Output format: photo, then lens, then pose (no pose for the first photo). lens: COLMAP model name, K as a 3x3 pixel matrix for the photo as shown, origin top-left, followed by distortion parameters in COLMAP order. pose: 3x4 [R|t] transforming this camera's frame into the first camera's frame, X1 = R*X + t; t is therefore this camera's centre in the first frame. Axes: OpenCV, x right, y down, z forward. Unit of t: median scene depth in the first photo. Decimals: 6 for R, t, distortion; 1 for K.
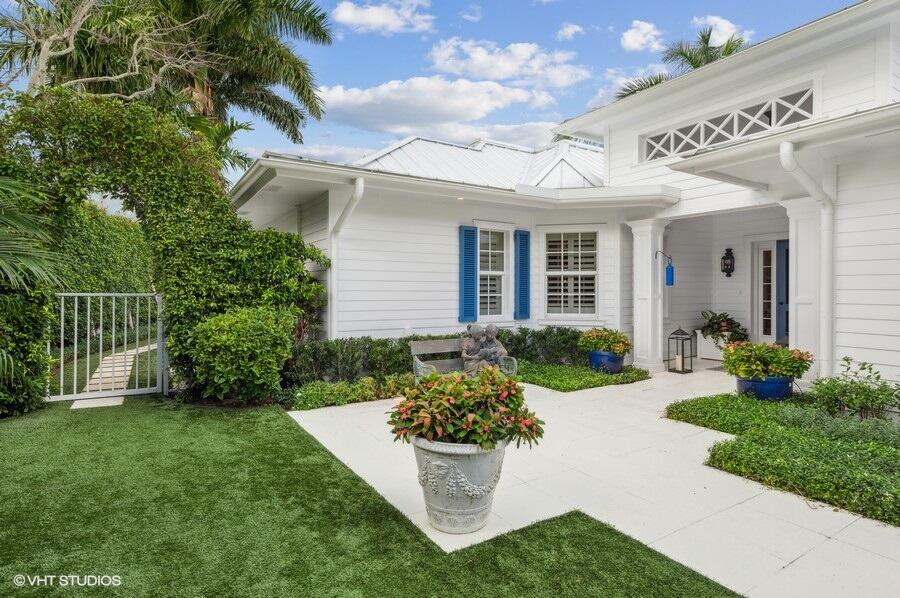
lens RADIAL K [[489.1, 0, 450.0], [0, 489.1, 299.0], [0, 0, 1]] dist [-0.022526, -0.001638]
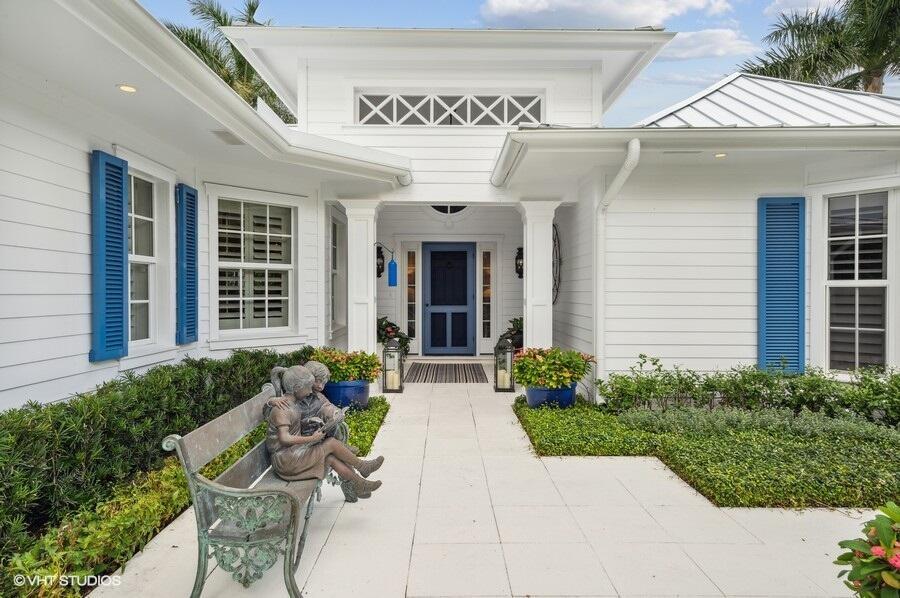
lens RADIAL K [[529.4, 0, 469.8], [0, 529.4, 294.3], [0, 0, 1]] dist [0.000309, 0.000725]
pose [[0.501099, -0.007636, 0.865356, -0.224578], [0.012141, 0.999925, 0.001793, -0.013371], [-0.865305, 0.009608, 0.501154, 0.414340]]
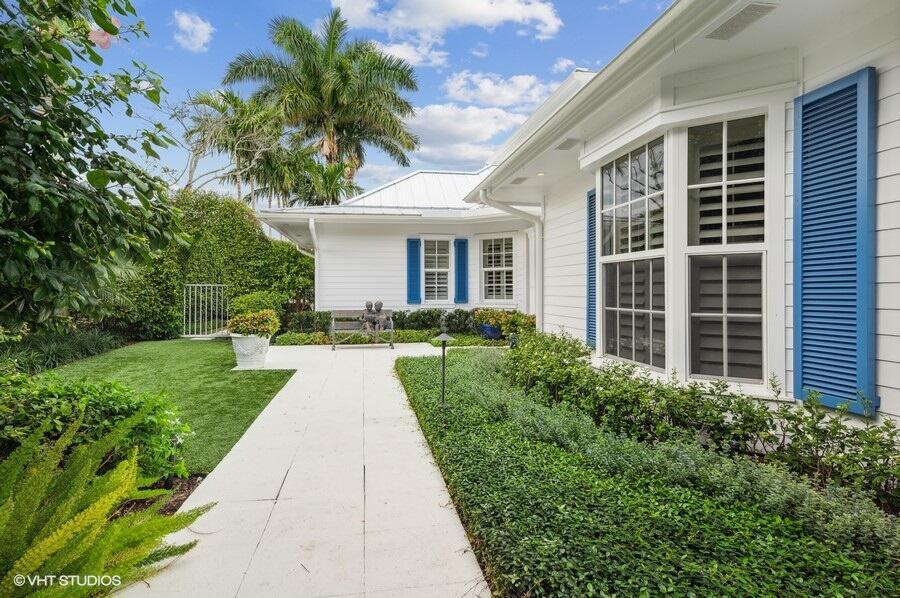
lens RADIAL K [[529.4, 0, 469.8], [0, 529.4, 294.3], [0, 0, 1]] dist [0.000309, 0.000725]
pose [[0.906753, -0.001791, -0.421659, 0.809685], [-0.004283, 0.999900, -0.013459, 0.036703], [0.421641, 0.014010, 0.906654, -0.351433]]
